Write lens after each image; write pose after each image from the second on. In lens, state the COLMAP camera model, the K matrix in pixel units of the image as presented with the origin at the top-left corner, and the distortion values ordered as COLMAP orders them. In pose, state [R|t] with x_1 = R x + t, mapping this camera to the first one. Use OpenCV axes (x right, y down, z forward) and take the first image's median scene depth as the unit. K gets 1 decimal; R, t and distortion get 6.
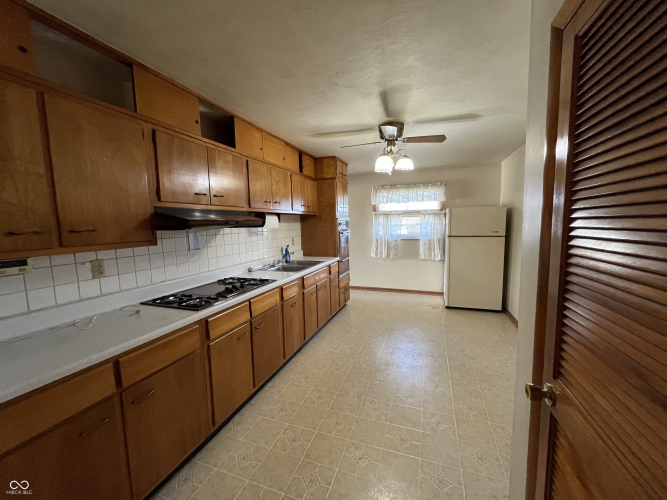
lens RADIAL K [[268.3, 0, 333.5], [0, 268.3, 250.0], [0, 0, 1]] dist [-0.001703, -0.000051]
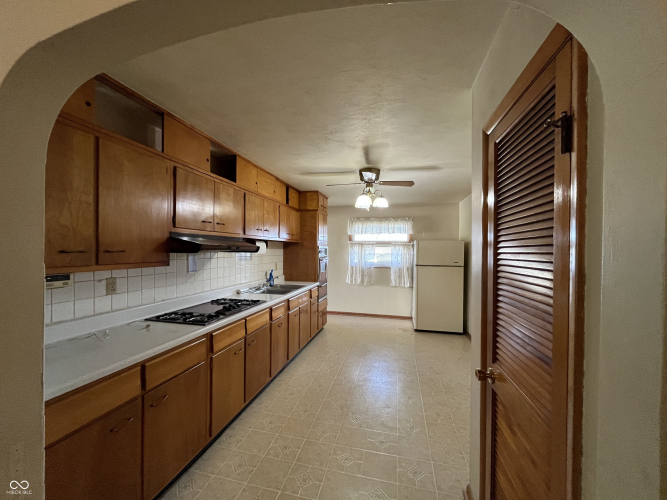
lens RADIAL K [[268.3, 0, 333.5], [0, 268.3, 250.0], [0, 0, 1]] dist [-0.001703, -0.000051]
pose [[0.993499, 0.030076, 0.109800, -0.076141], [-0.018667, 0.994455, -0.103494, 0.014530], [-0.112304, 0.100772, 0.988551, -0.144042]]
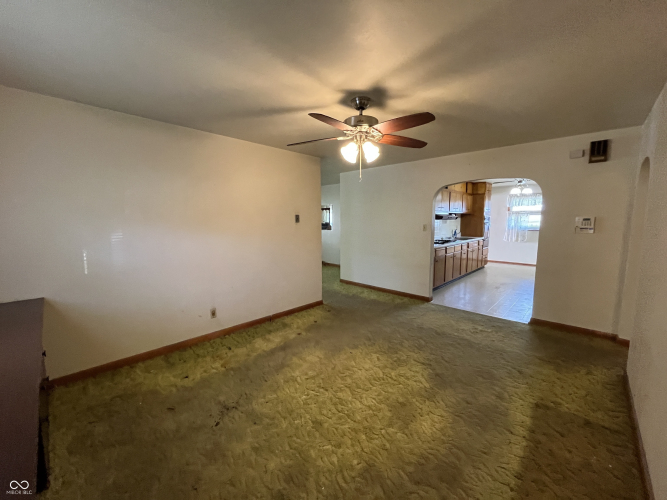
lens RADIAL K [[268.3, 0, 333.5], [0, 268.3, 250.0], [0, 0, 1]] dist [-0.001703, -0.000051]
pose [[0.911748, 0.065417, -0.405506, -0.293018], [-0.058033, 0.997849, 0.030492, 0.208566], [0.406629, -0.004268, 0.913583, -1.904225]]
